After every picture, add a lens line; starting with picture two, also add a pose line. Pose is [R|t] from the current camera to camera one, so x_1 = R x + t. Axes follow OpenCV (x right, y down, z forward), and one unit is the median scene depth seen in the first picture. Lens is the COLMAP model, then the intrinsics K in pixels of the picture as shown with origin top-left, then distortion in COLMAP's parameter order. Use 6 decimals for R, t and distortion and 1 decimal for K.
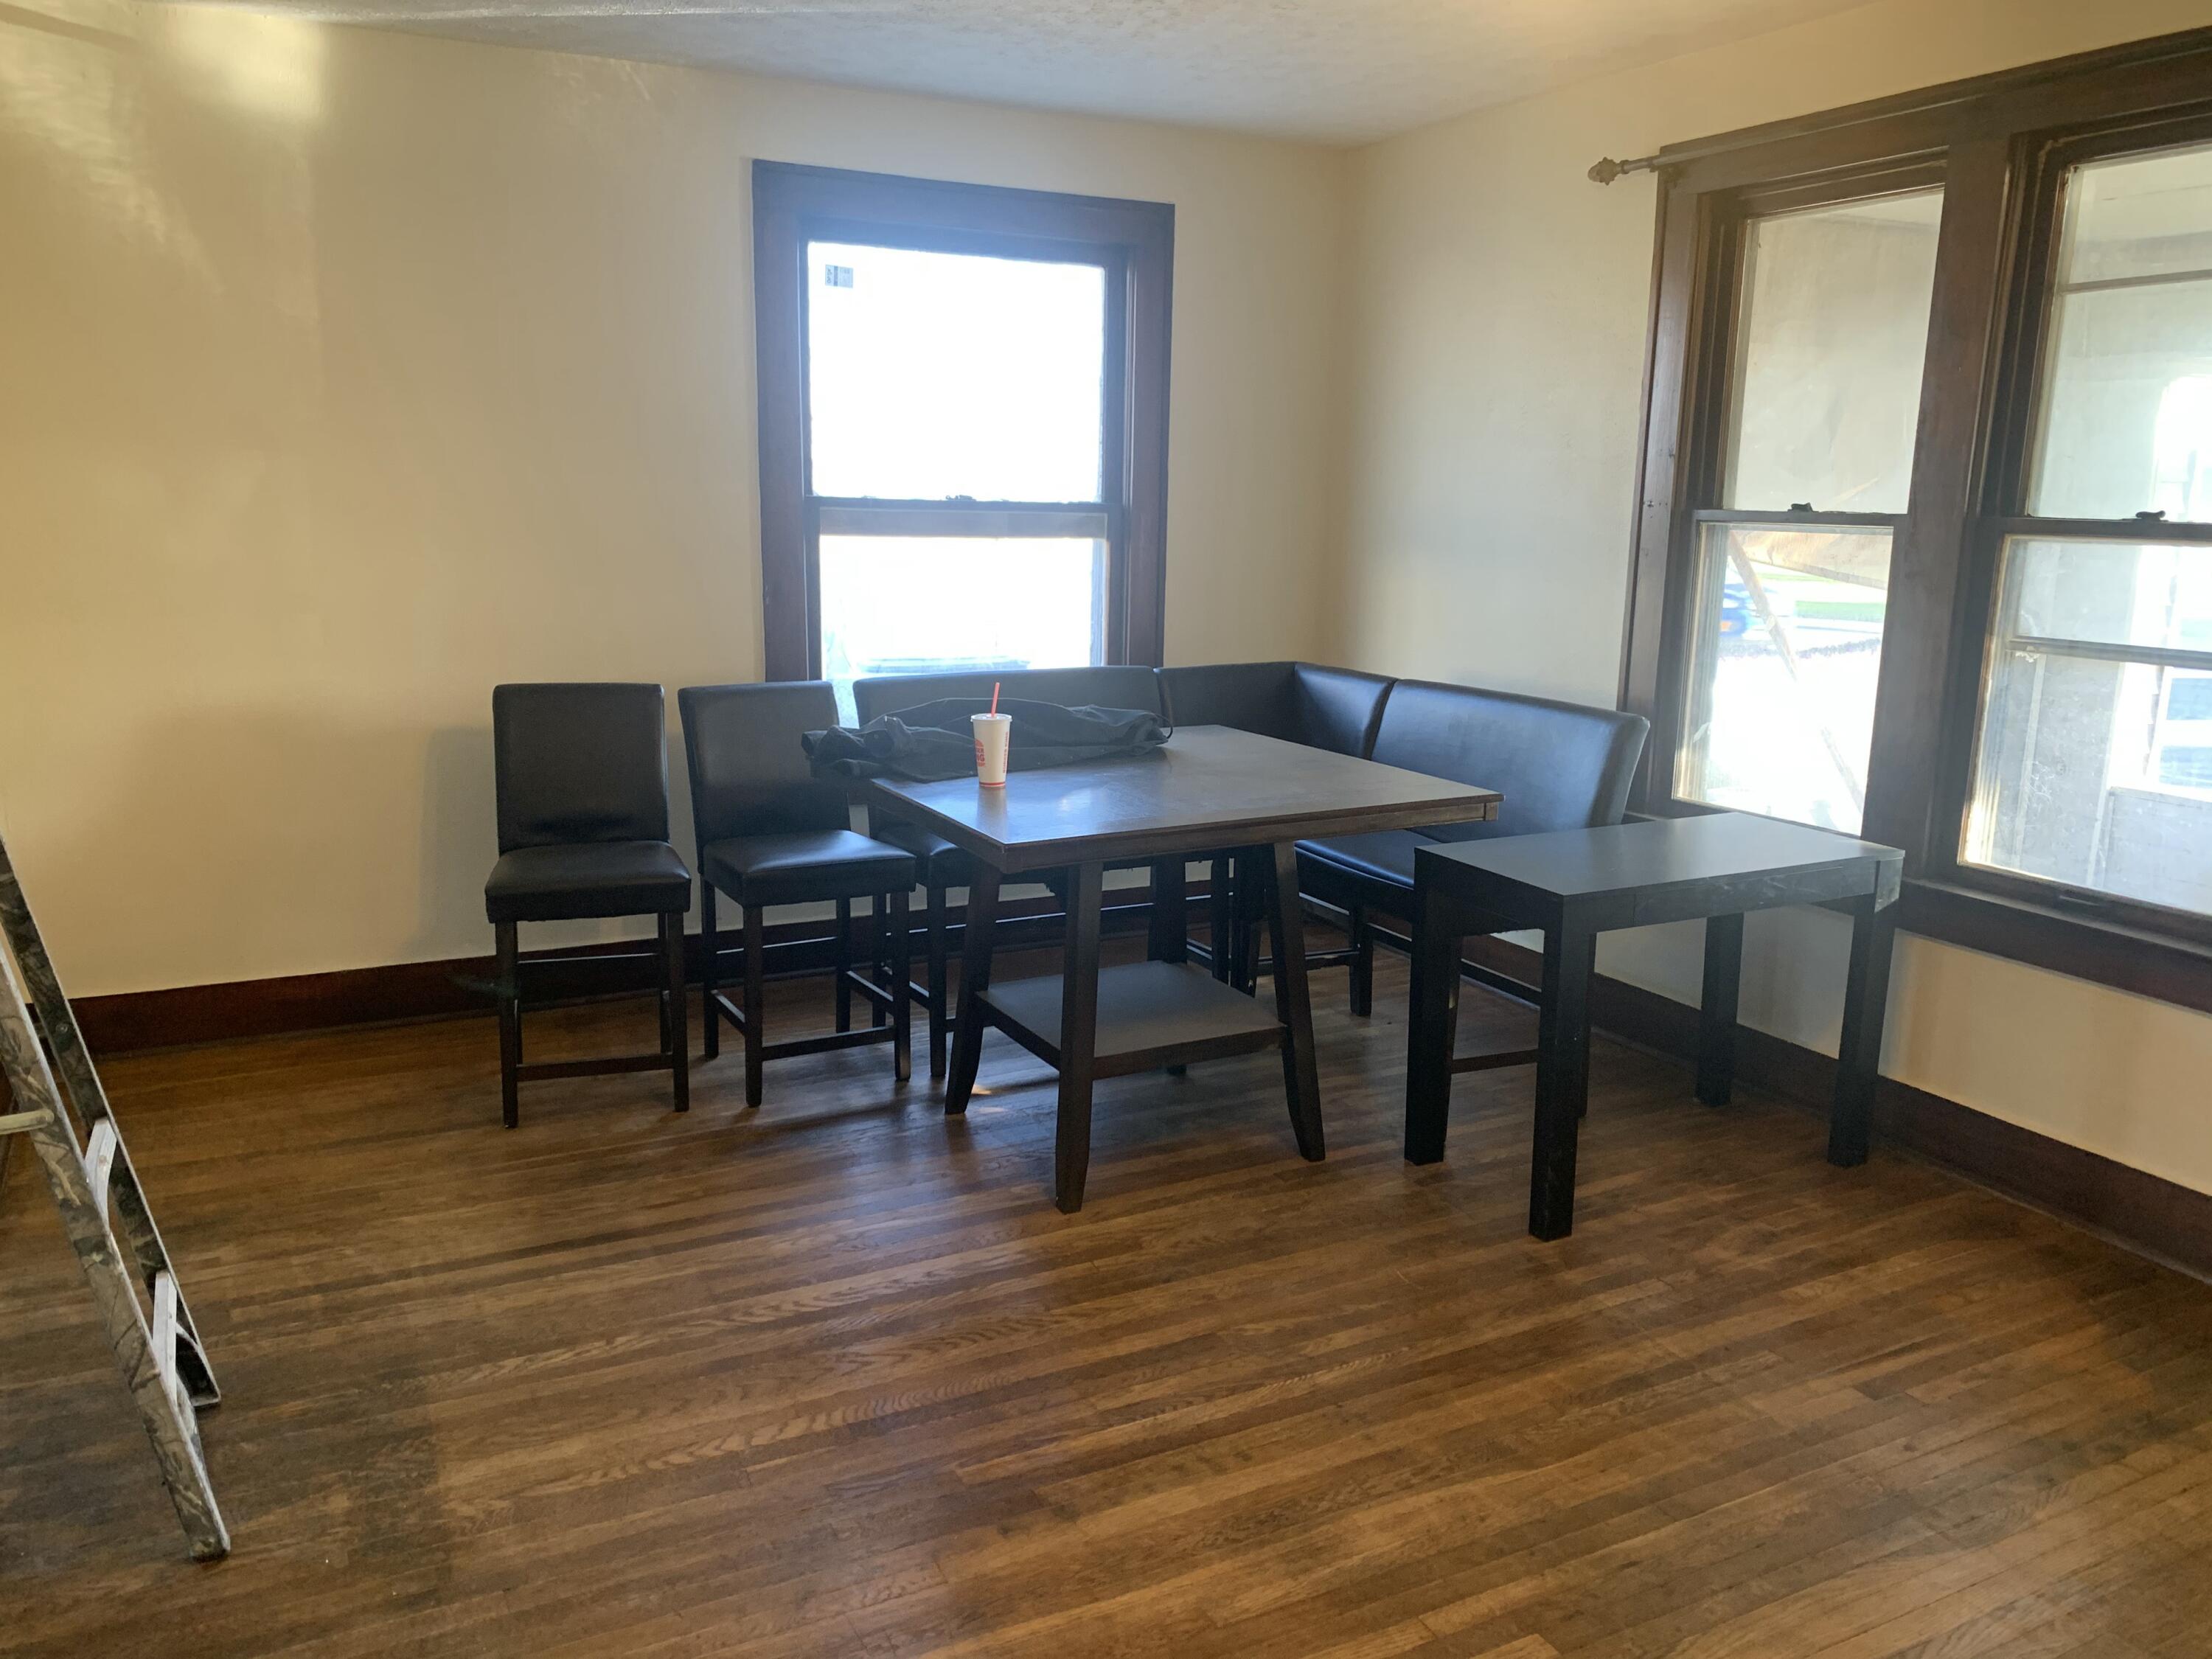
lens RADIAL K [[1668.6, 0, 1109.1], [0, 1668.6, 801.4], [0, 0, 1]] dist [0.064929, -0.090095]
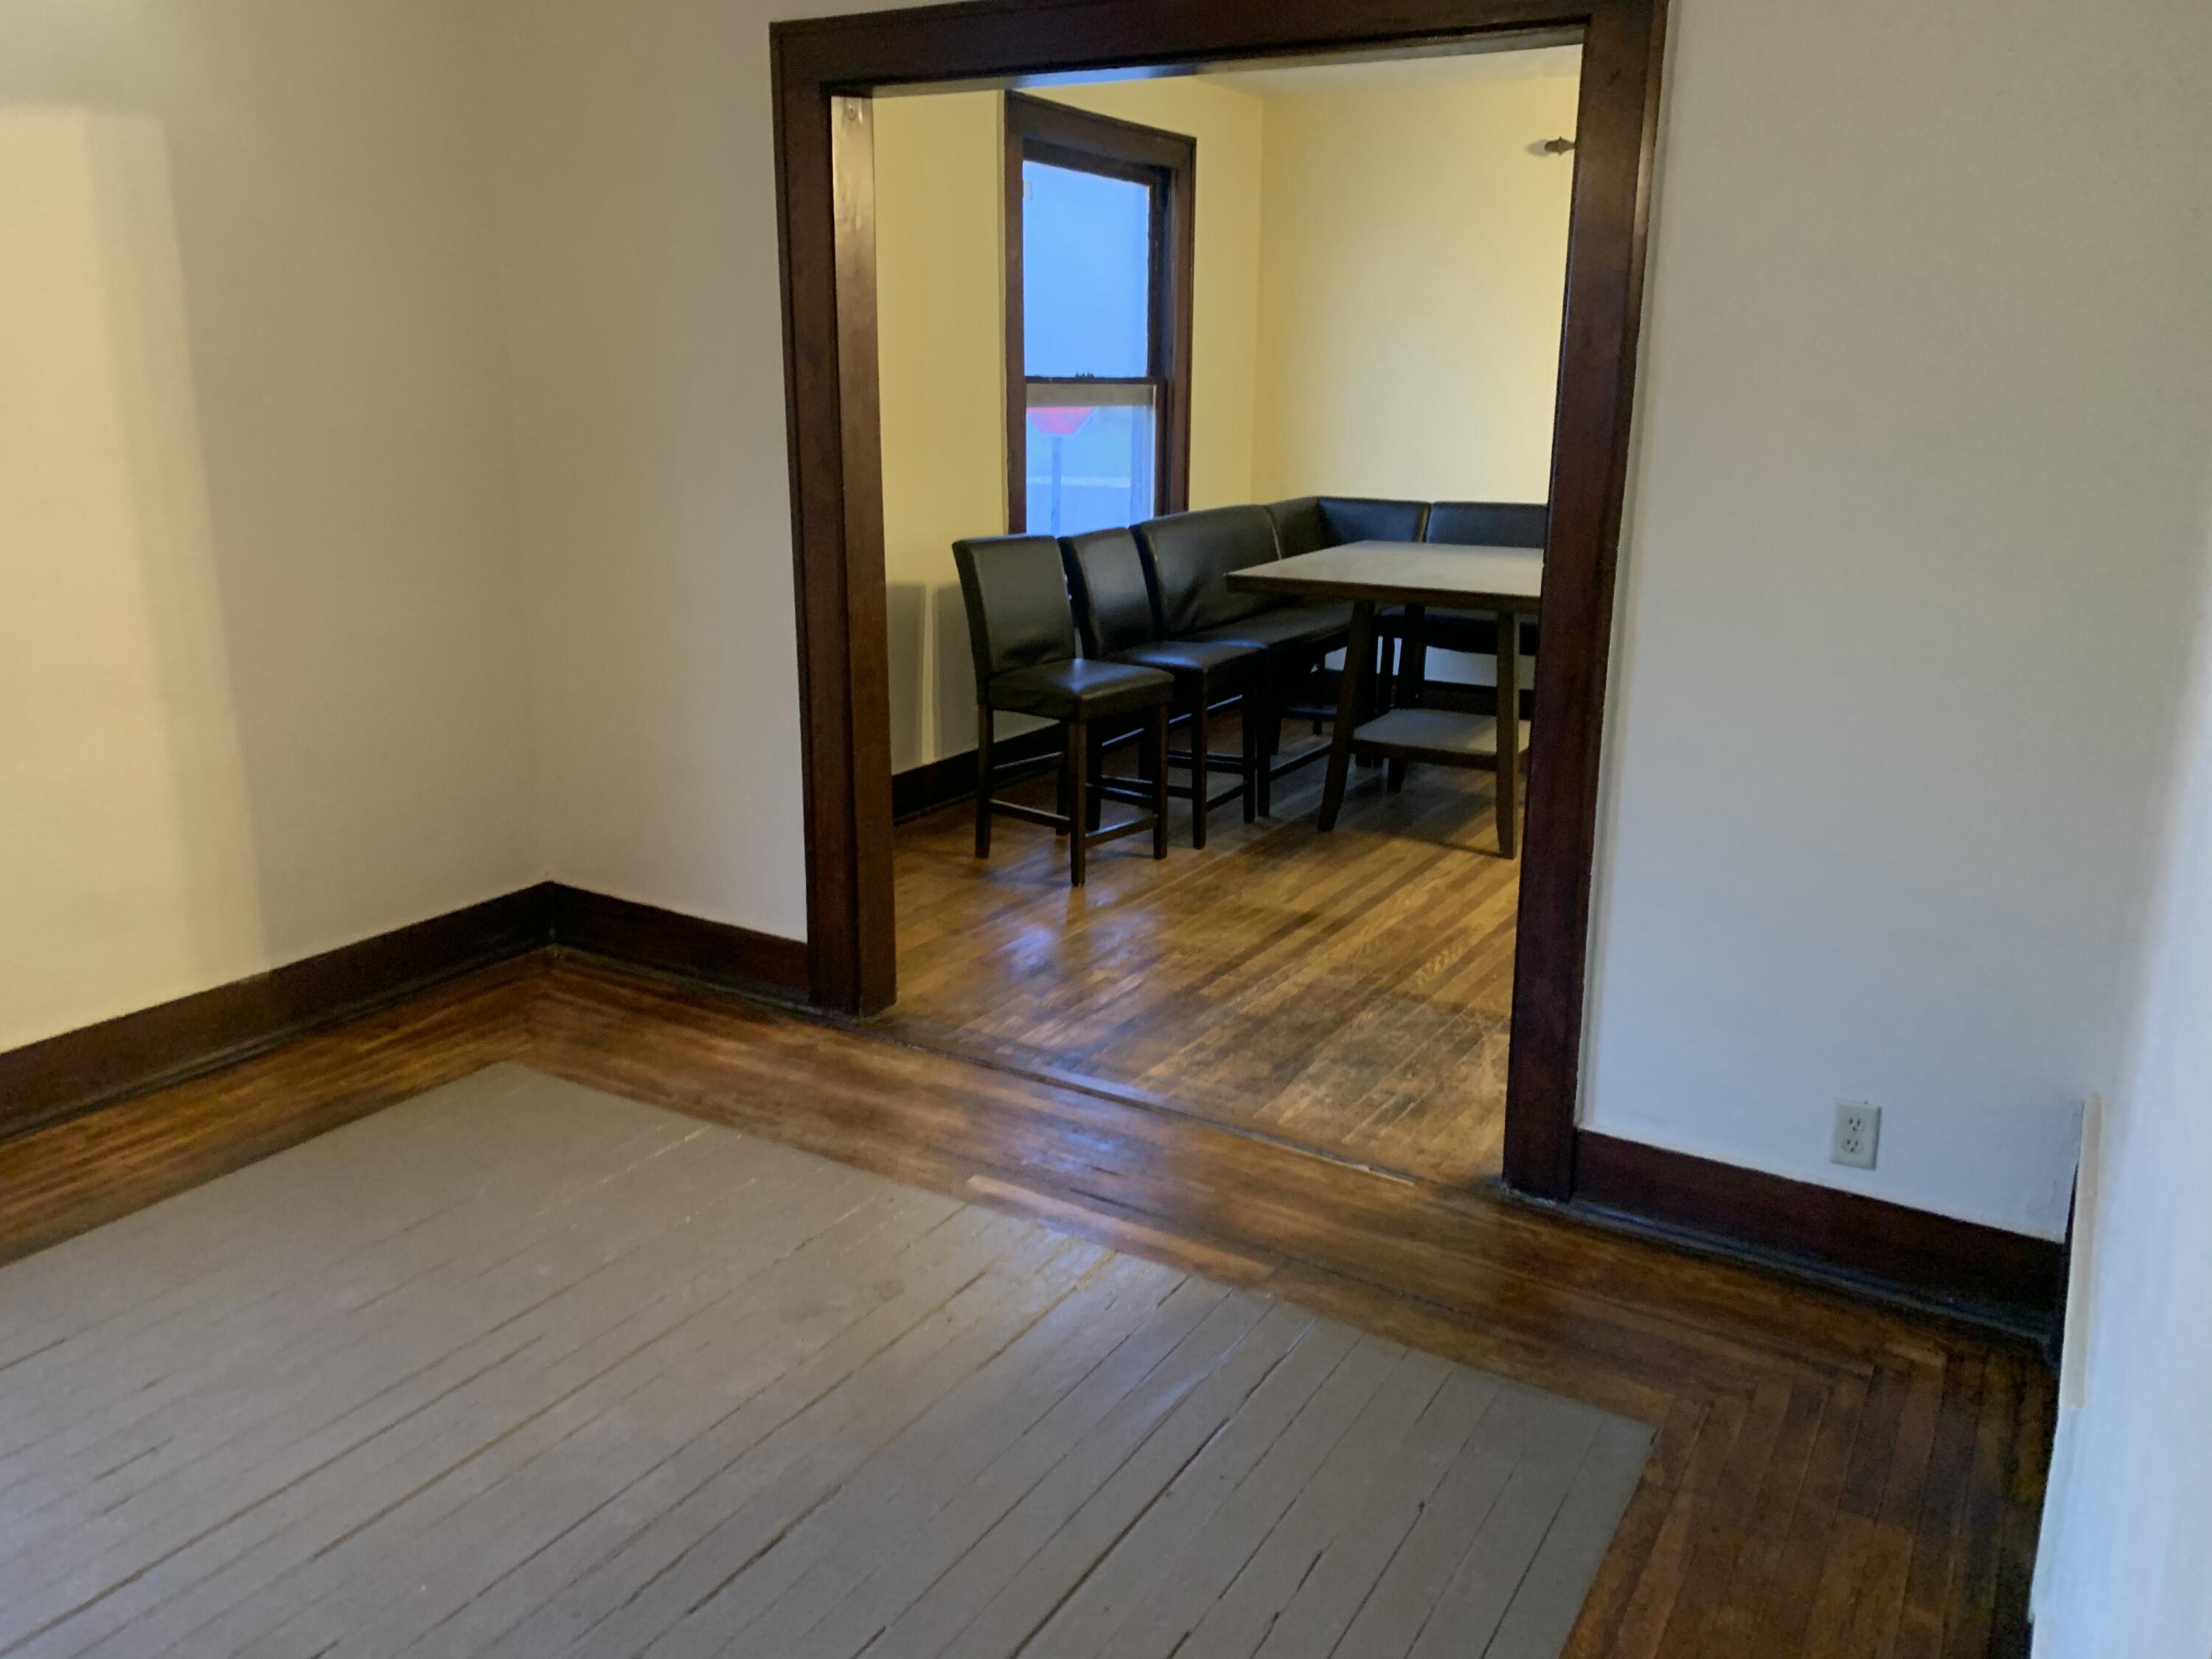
lens RADIAL K [[1680.7, 0, 1103.1], [0, 1680.7, 827.0], [0, 0, 1]] dist [0.114048, -0.269884]
pose [[0.855796, -0.148009, 0.495689, -0.990009], [0.104625, 0.987916, 0.114351, 0.005371], [-0.506624, -0.046000, 0.860939, -0.098953]]
